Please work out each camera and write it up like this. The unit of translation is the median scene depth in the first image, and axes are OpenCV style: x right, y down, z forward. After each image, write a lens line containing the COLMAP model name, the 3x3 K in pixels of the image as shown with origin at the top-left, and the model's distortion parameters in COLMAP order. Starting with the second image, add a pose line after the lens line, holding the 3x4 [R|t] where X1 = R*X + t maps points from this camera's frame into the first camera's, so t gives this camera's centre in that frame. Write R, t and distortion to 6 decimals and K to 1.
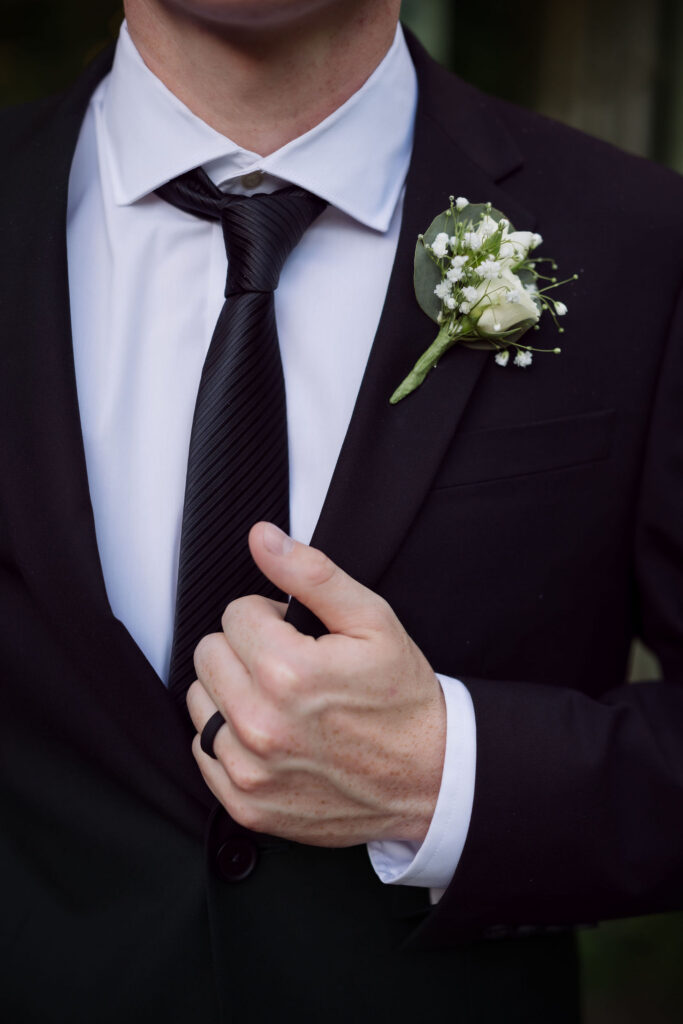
lens RADIAL K [[1438.0, 0, 341.5], [0, 1438.0, 512.0], [0, 0, 1]] dist [0.064843, -0.029709]
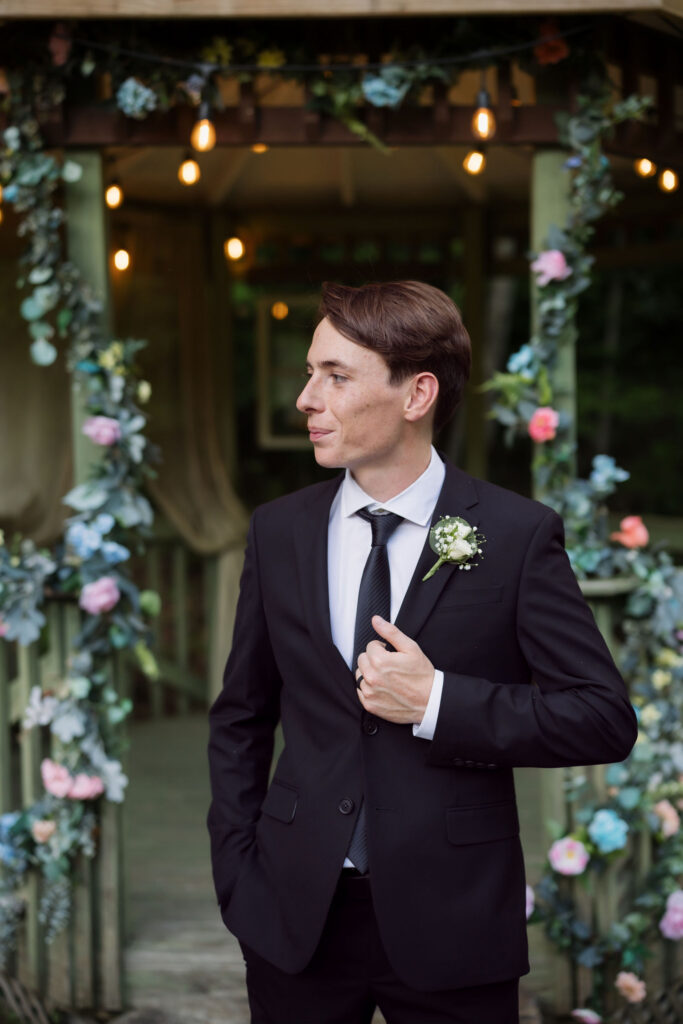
lens RADIAL K [[1438.0, 0, 341.5], [0, 1438.0, 512.0], [0, 0, 1]] dist [0.064843, -0.029709]
pose [[0.962438, 0.003194, -0.271484, 0.720168], [-0.043951, 0.988575, -0.144181, 0.237011], [0.267921, 0.150697, 0.951582, -2.059351]]
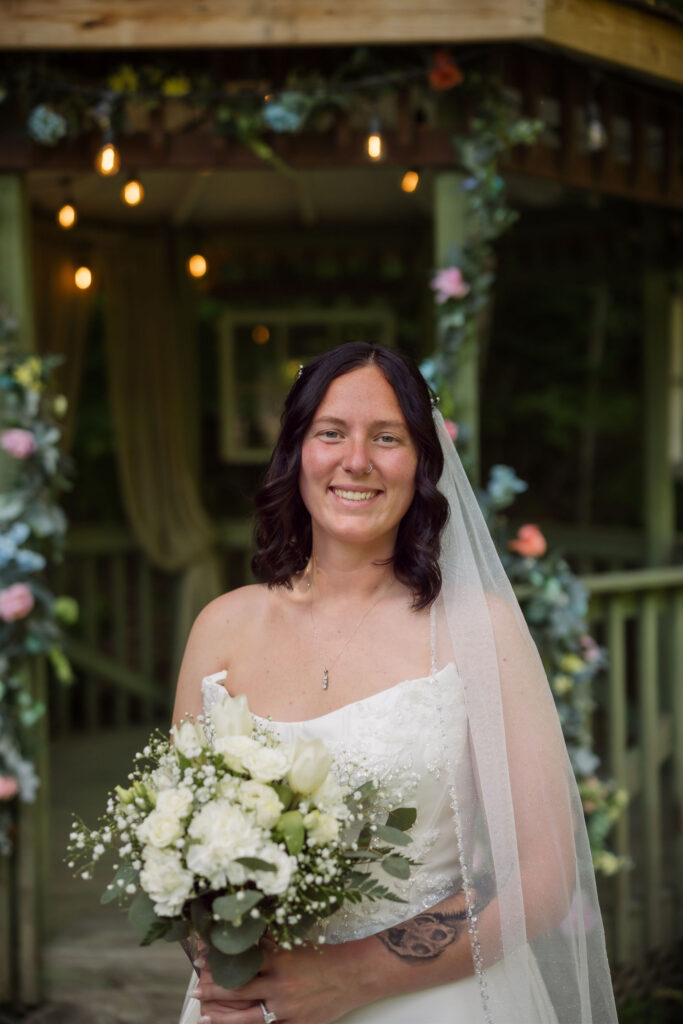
lens RADIAL K [[1438.0, 0, 341.5], [0, 1438.0, 512.0], [0, 0, 1]] dist [0.064843, -0.029709]
pose [[0.956546, -0.000295, -0.291580, 1.022970], [-0.046553, 0.987018, -0.153718, 0.252766], [0.287840, 0.160612, 0.944114, -2.082616]]
